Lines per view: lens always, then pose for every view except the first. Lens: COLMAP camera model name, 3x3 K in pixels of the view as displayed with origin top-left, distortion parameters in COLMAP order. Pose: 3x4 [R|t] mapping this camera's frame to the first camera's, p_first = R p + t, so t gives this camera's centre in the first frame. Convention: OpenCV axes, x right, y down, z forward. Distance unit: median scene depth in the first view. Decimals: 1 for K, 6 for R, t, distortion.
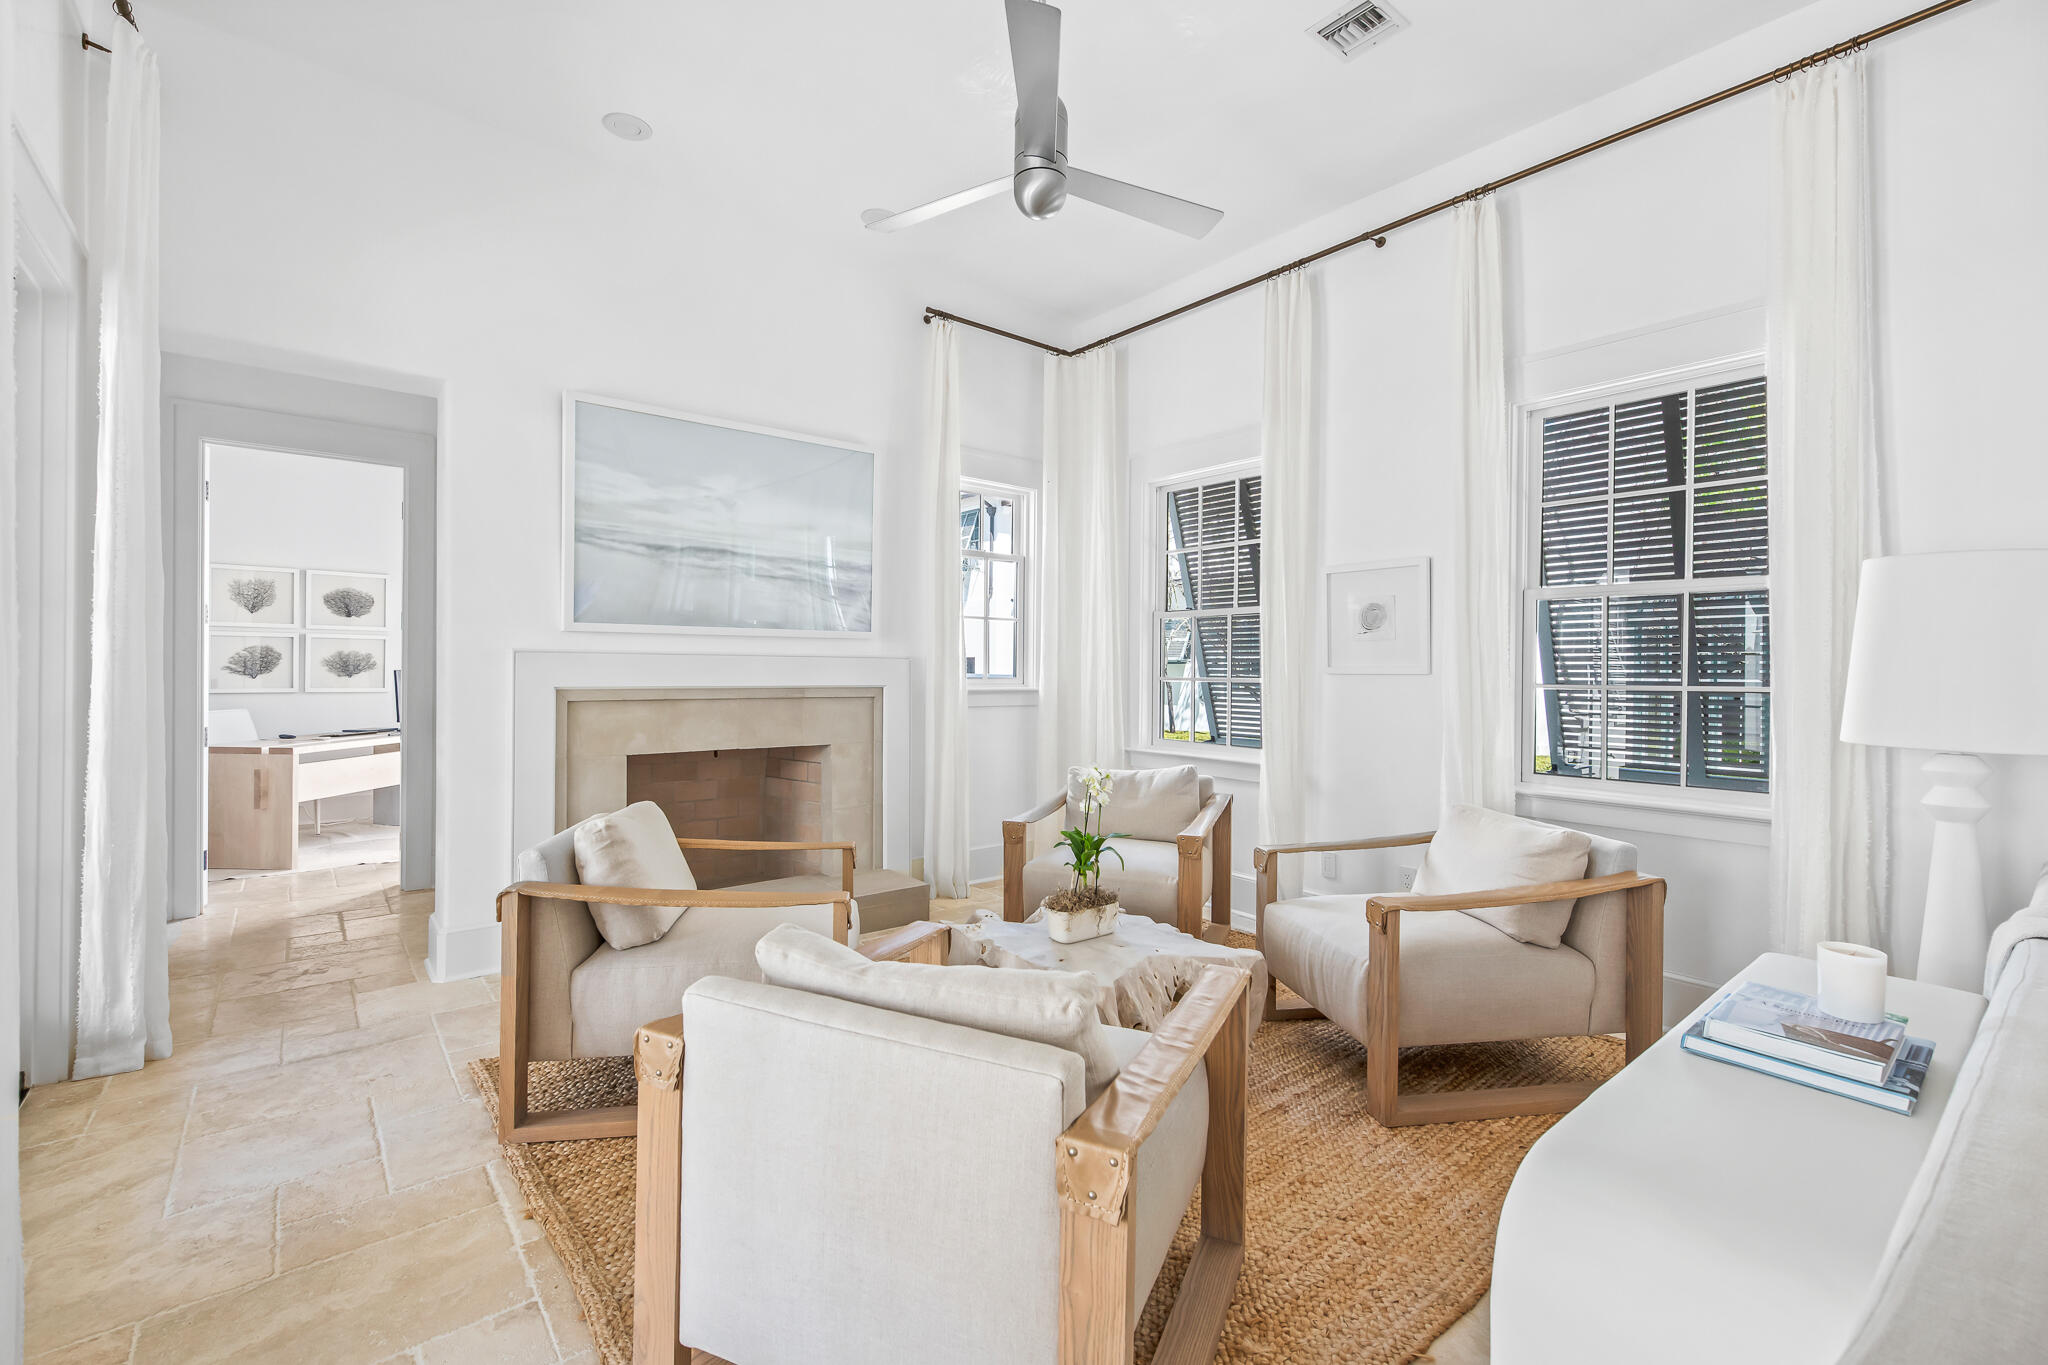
lens RADIAL K [[876.0, 0, 1021.7], [0, 876.0, 662.6], [0, 0, 1]] dist [-0.000856, -0.000091]
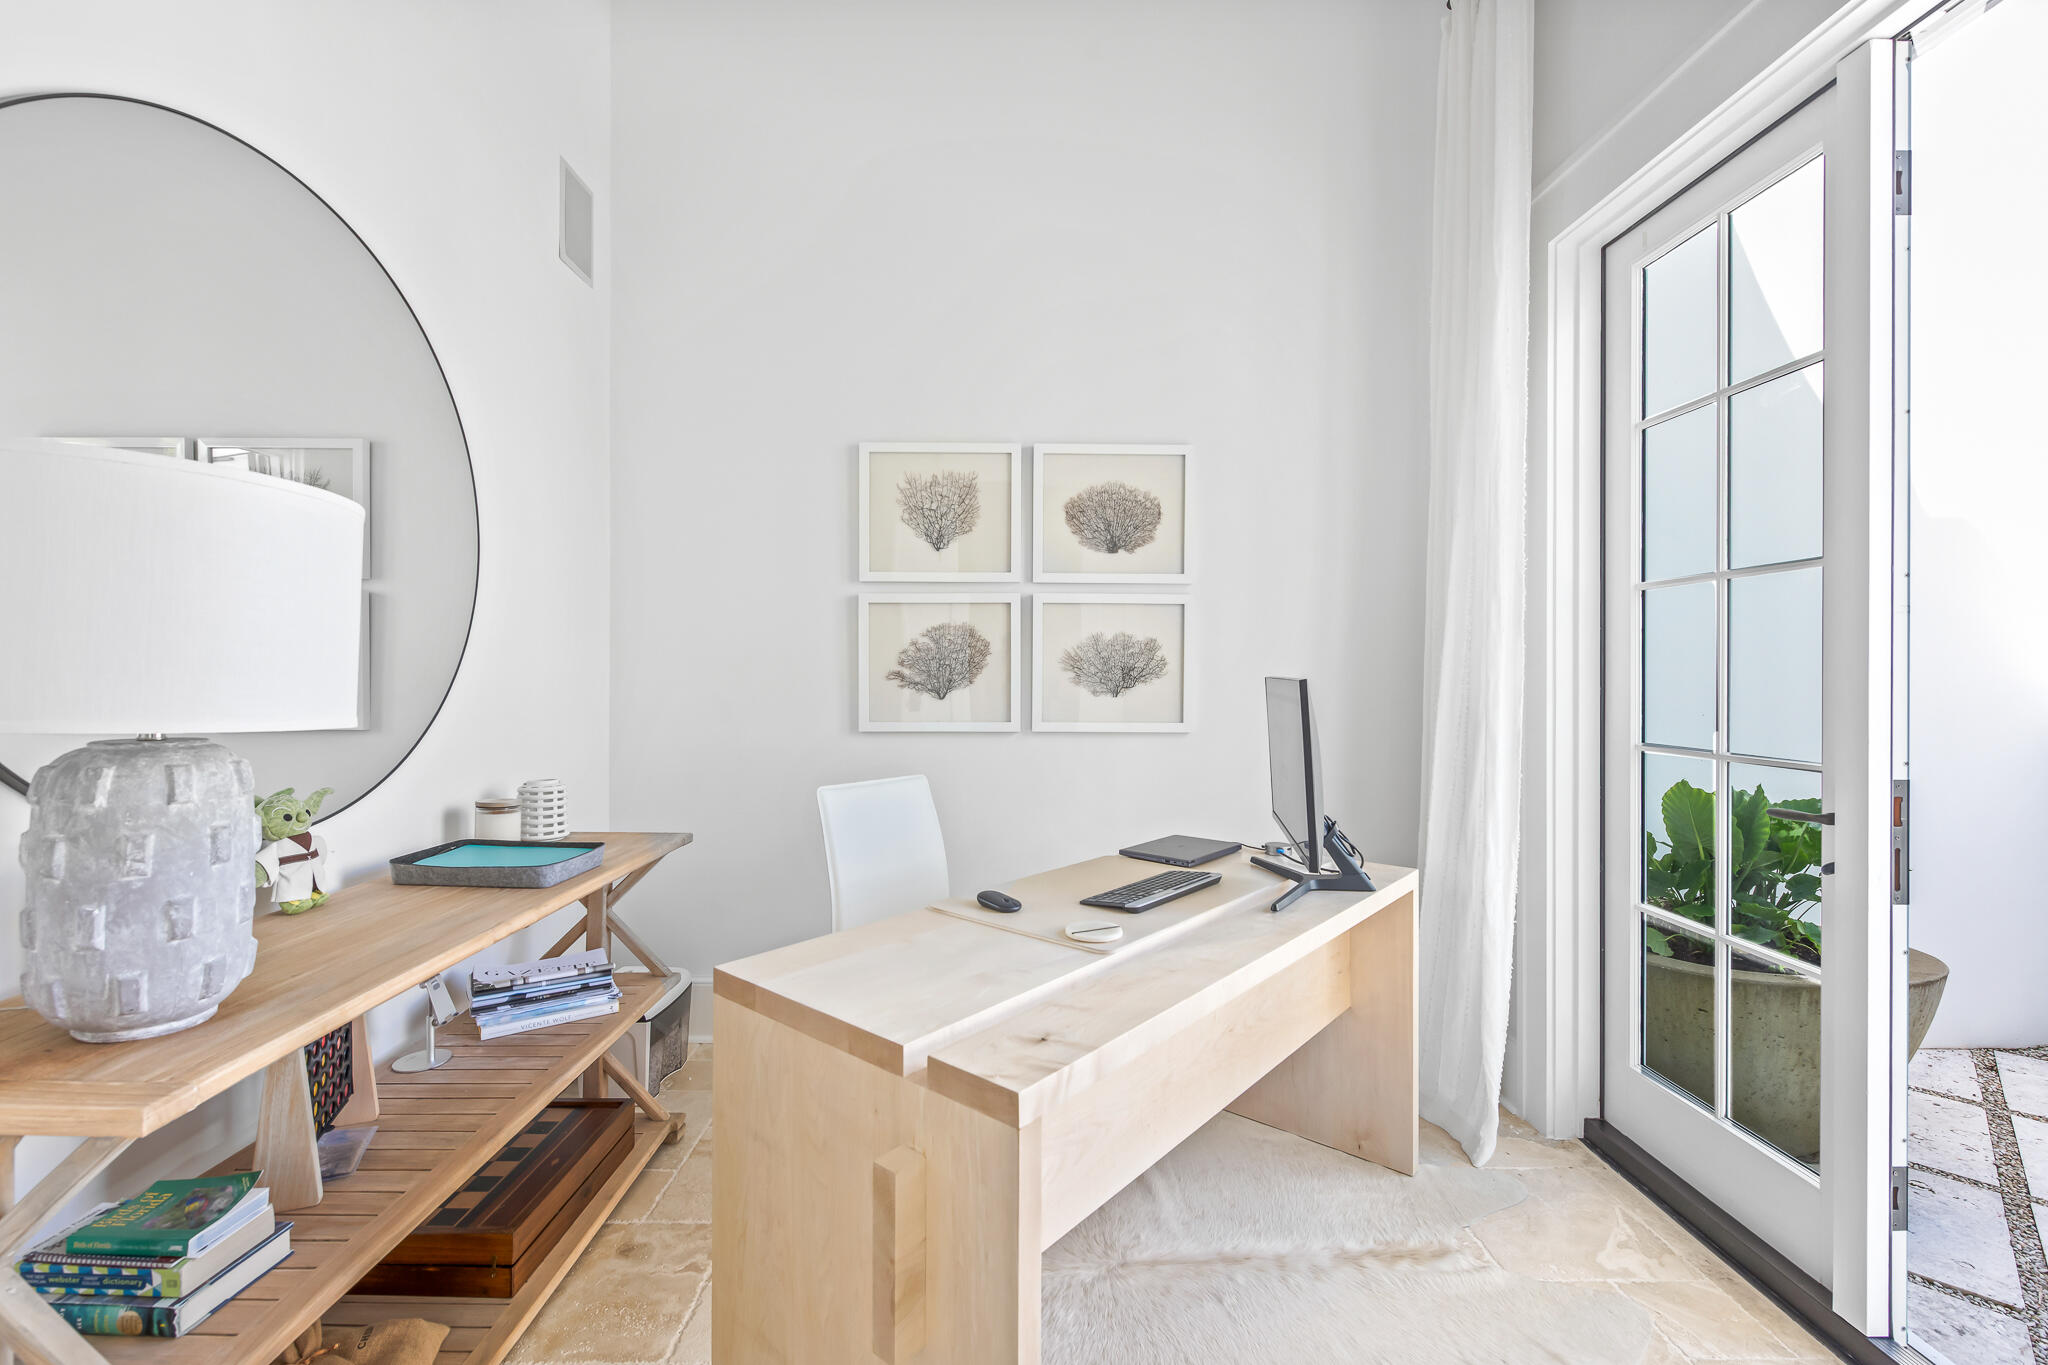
lens RADIAL K [[876.0, 0, 1021.7], [0, 876.0, 662.6], [0, 0, 1]] dist [-0.000856, -0.000091]
pose [[0.777594, -0.001928, -0.628764, -0.502263], [0.004135, 0.999989, 0.002048, -0.000408], [0.628753, -0.004192, 0.777594, 0.602589]]
